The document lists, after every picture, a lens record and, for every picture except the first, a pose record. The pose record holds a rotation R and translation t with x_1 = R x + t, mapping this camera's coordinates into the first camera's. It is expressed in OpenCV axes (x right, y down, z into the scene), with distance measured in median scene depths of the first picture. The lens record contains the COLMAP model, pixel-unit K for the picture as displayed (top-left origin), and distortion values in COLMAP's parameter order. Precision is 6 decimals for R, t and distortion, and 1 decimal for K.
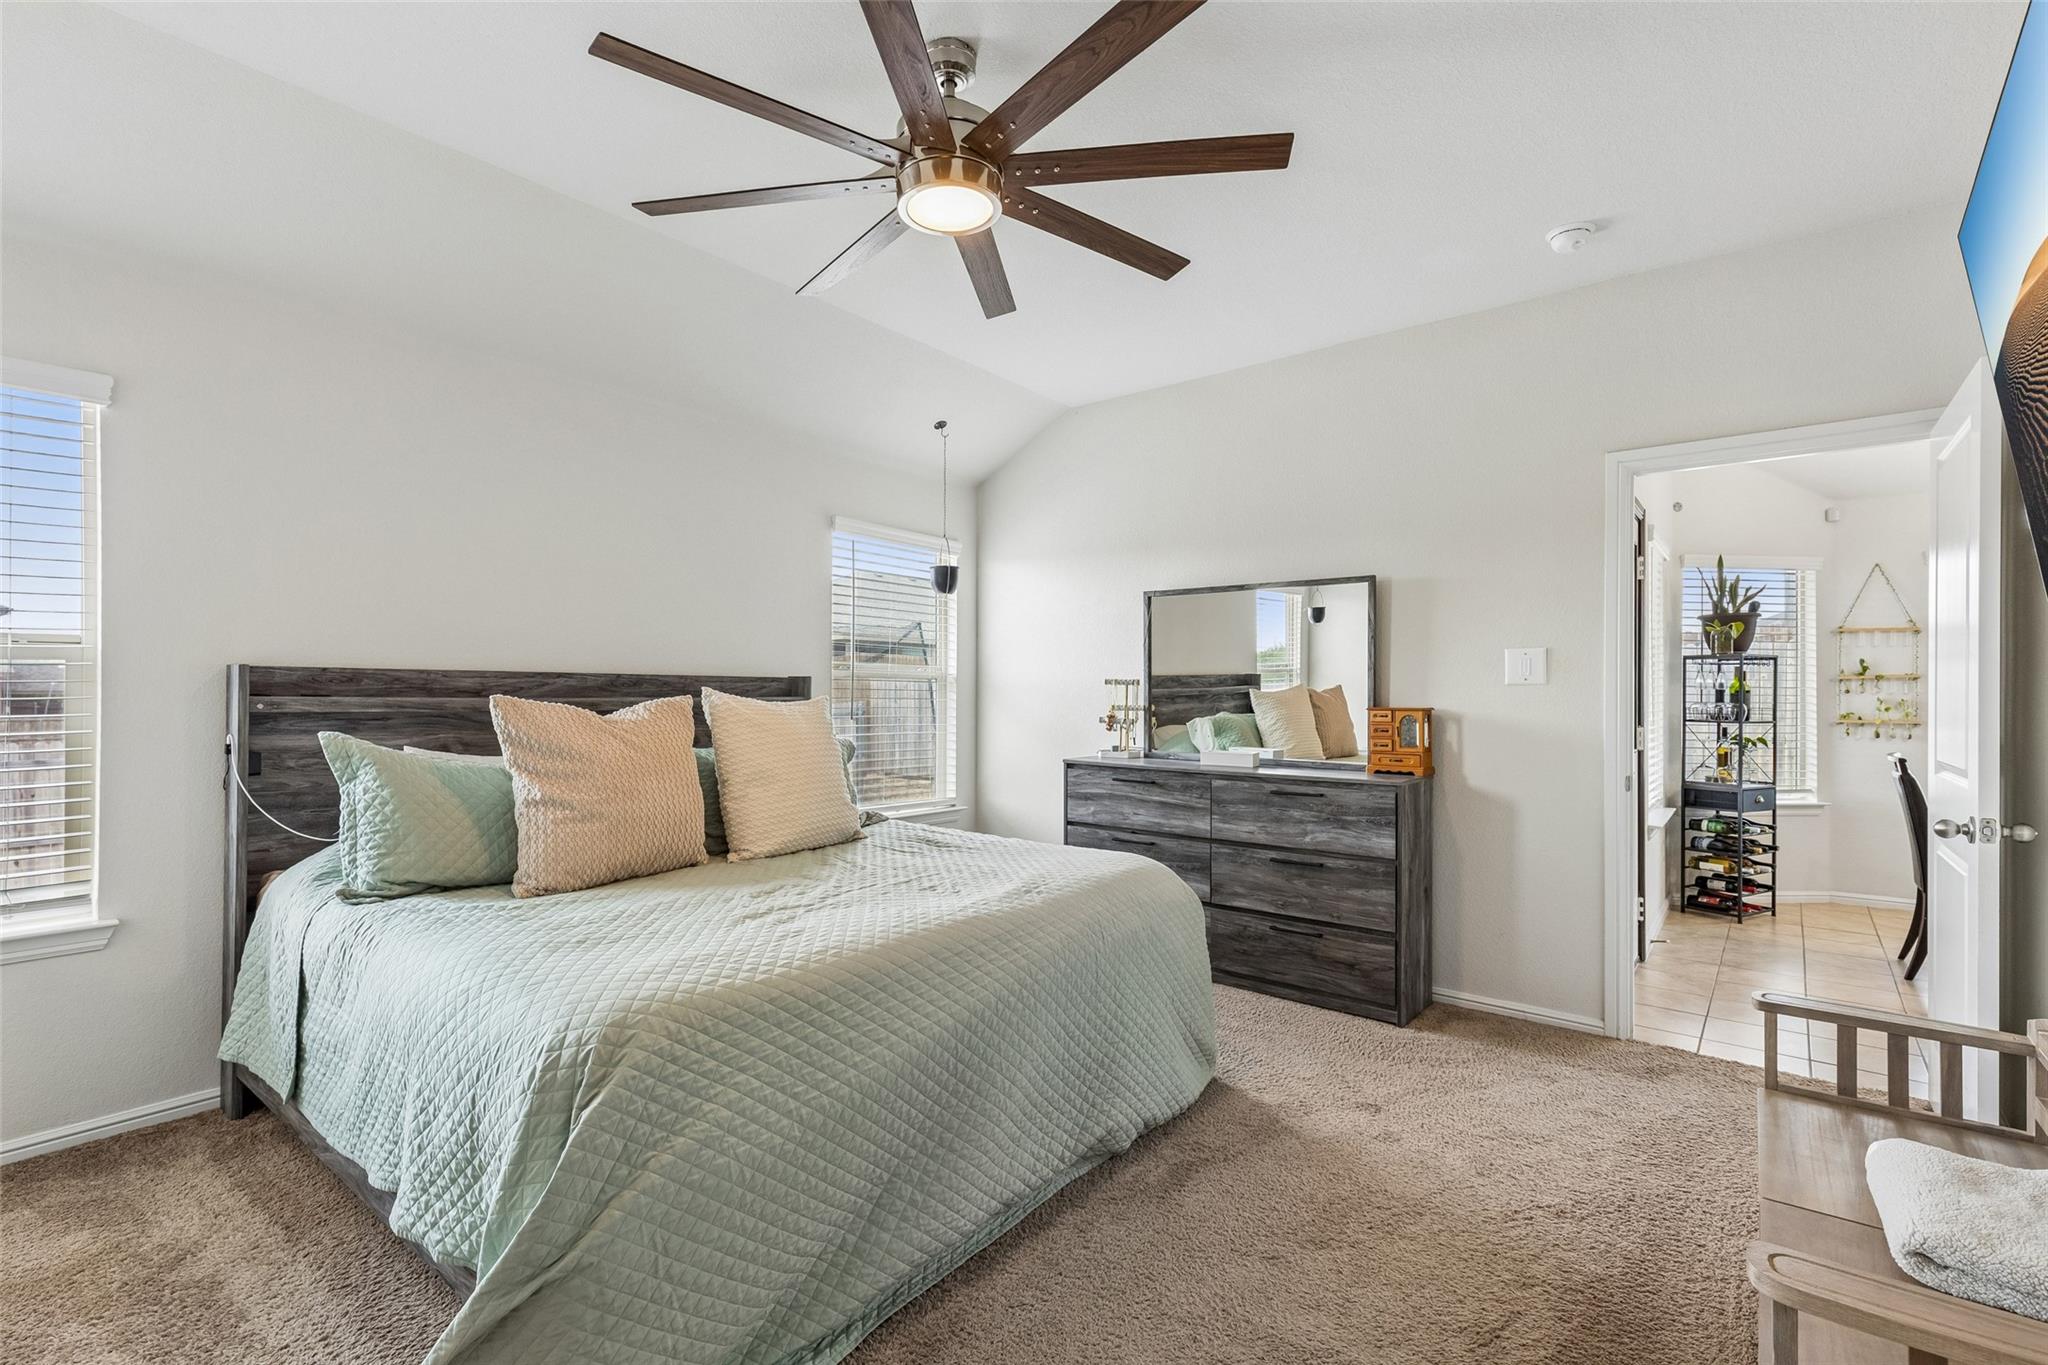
lens RADIAL K [[920.9, 0, 1015.3], [0, 920.9, 693.5], [0, 0, 1]] dist [0.007274, -0.001405]
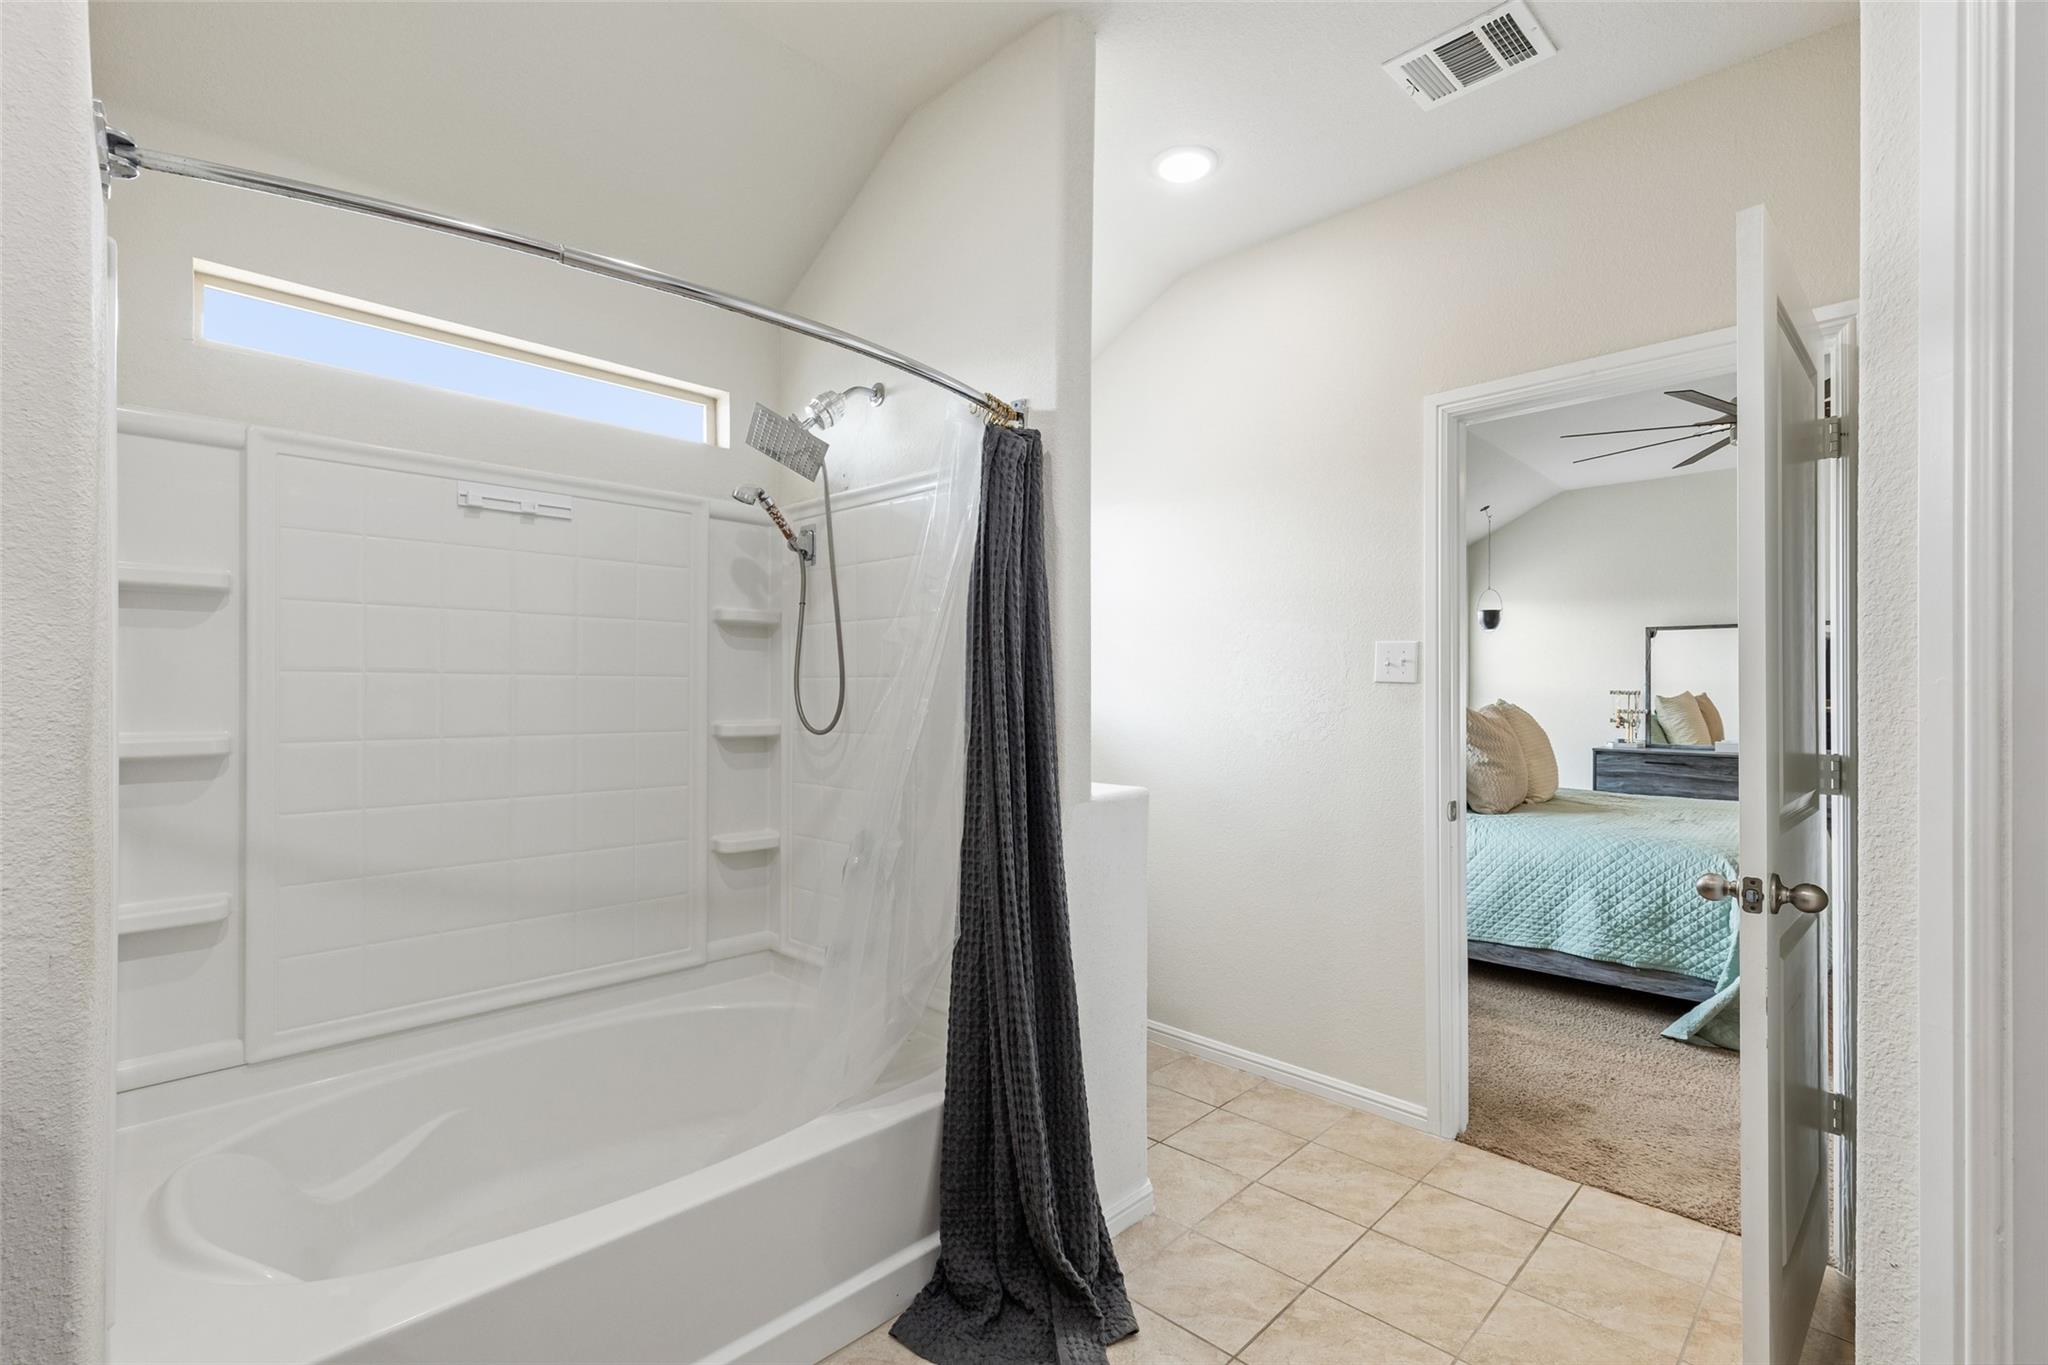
lens RADIAL K [[920.9, 0, 1030.6], [0, 920.9, 688.2], [0, 0, 1]] dist [0.007274, -0.001405]
pose [[0.996466, 0.000783, -0.083998, -0.848978], [-0.001374, 0.999975, -0.006980, -0.010654], [0.083990, 0.007071, 0.996441, -0.588046]]
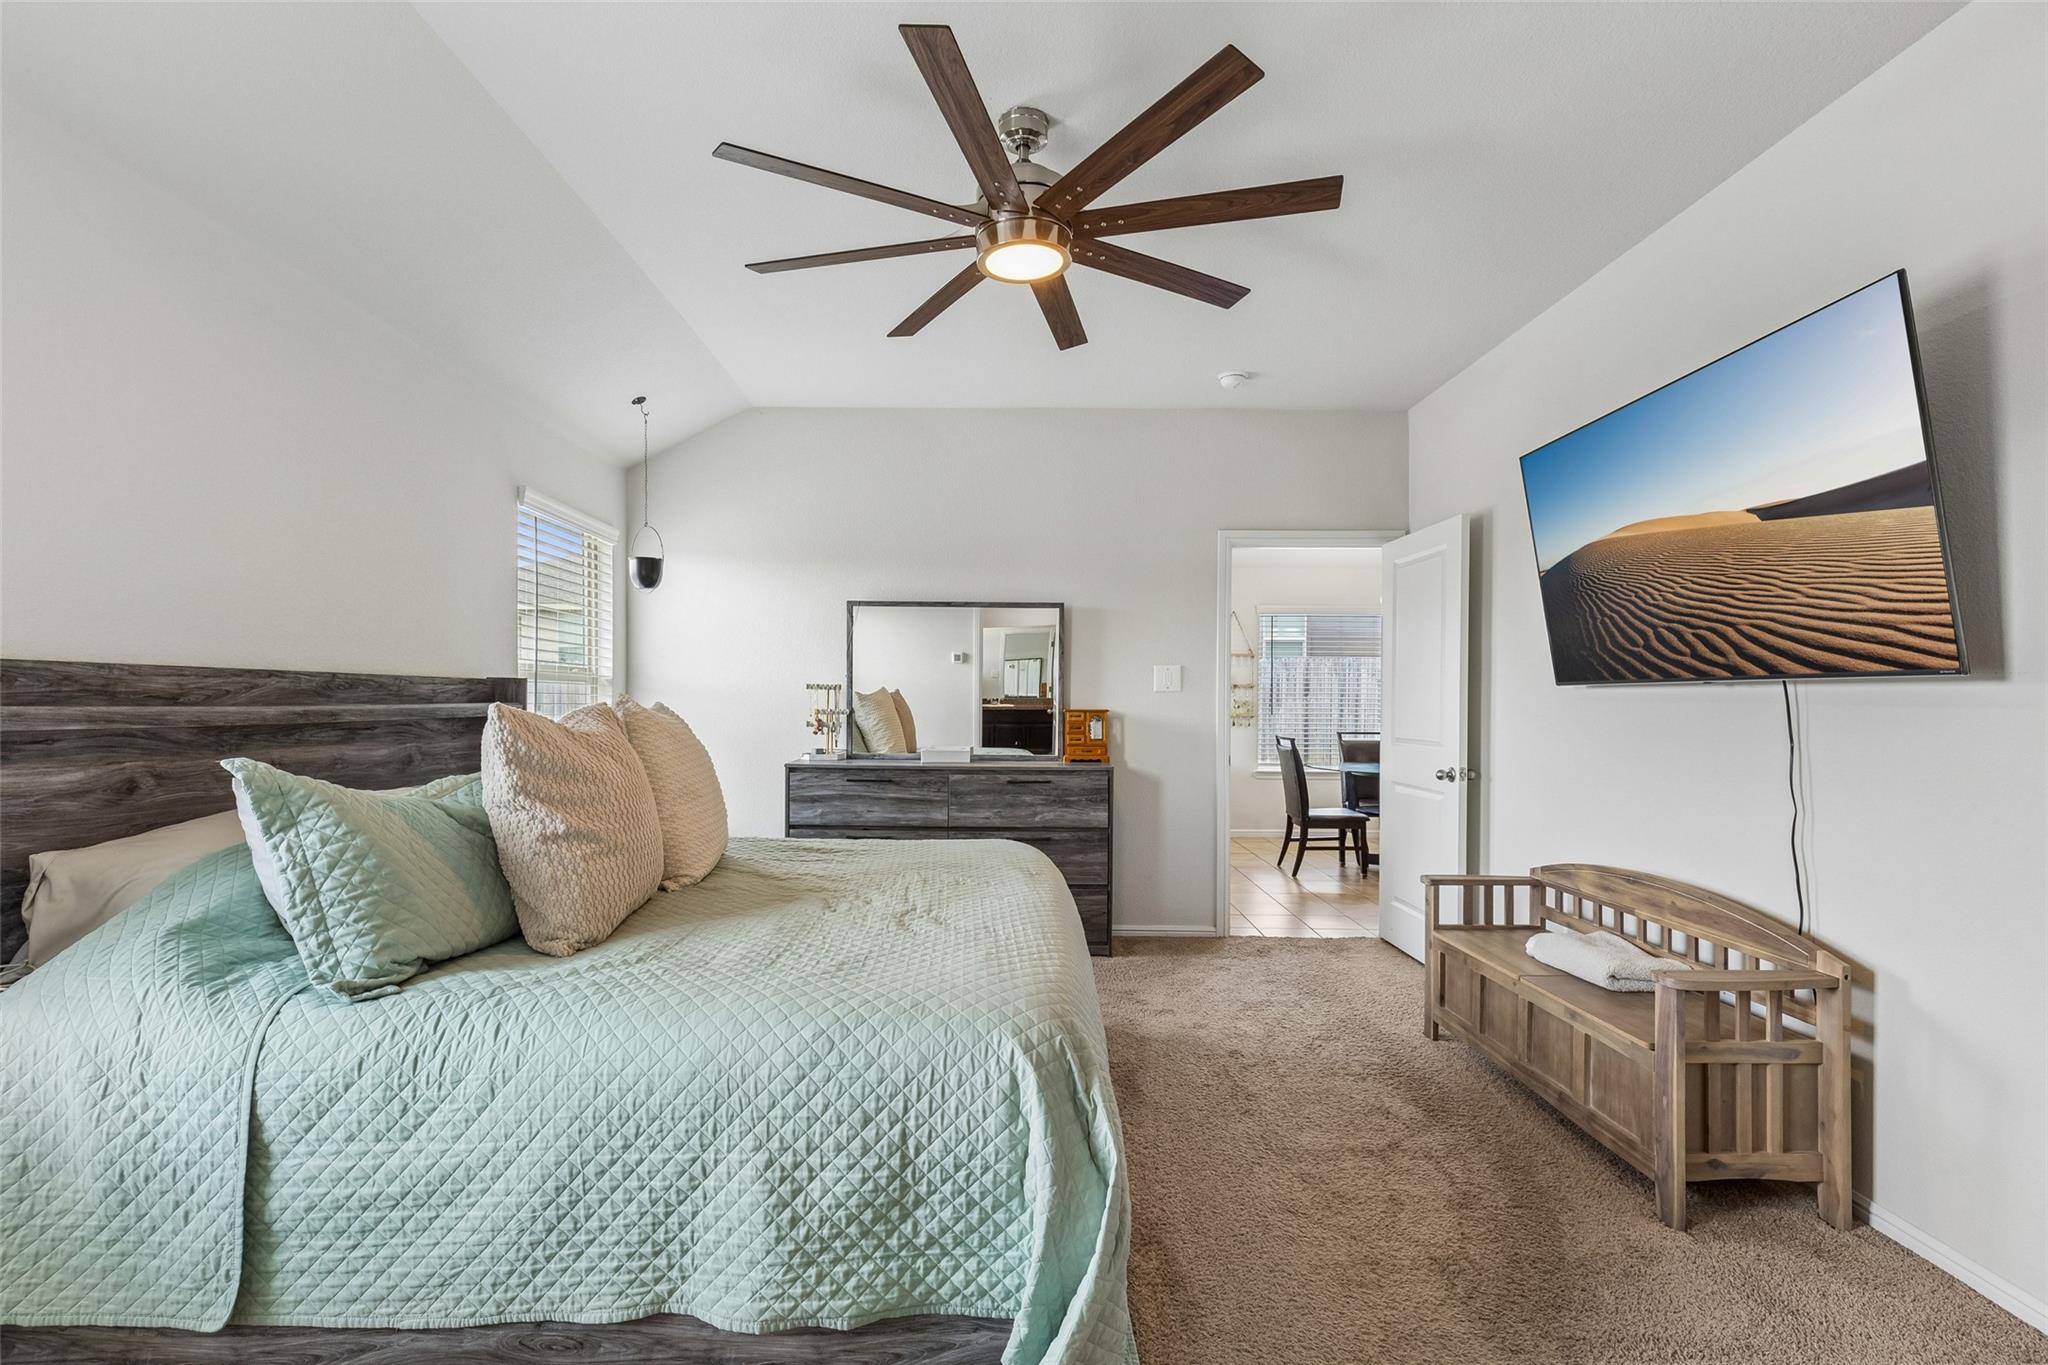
lens RADIAL K [[920.9, 0, 992.9], [0, 920.9, 706.2], [0, 0, 1]] dist [0.007274, -0.001405]
pose [[0.782973, -0.006162, 0.622025, -0.489930], [-0.001091, 0.999936, 0.011280, -0.003363], [-0.622054, -0.009511, 0.782916, 0.094423]]
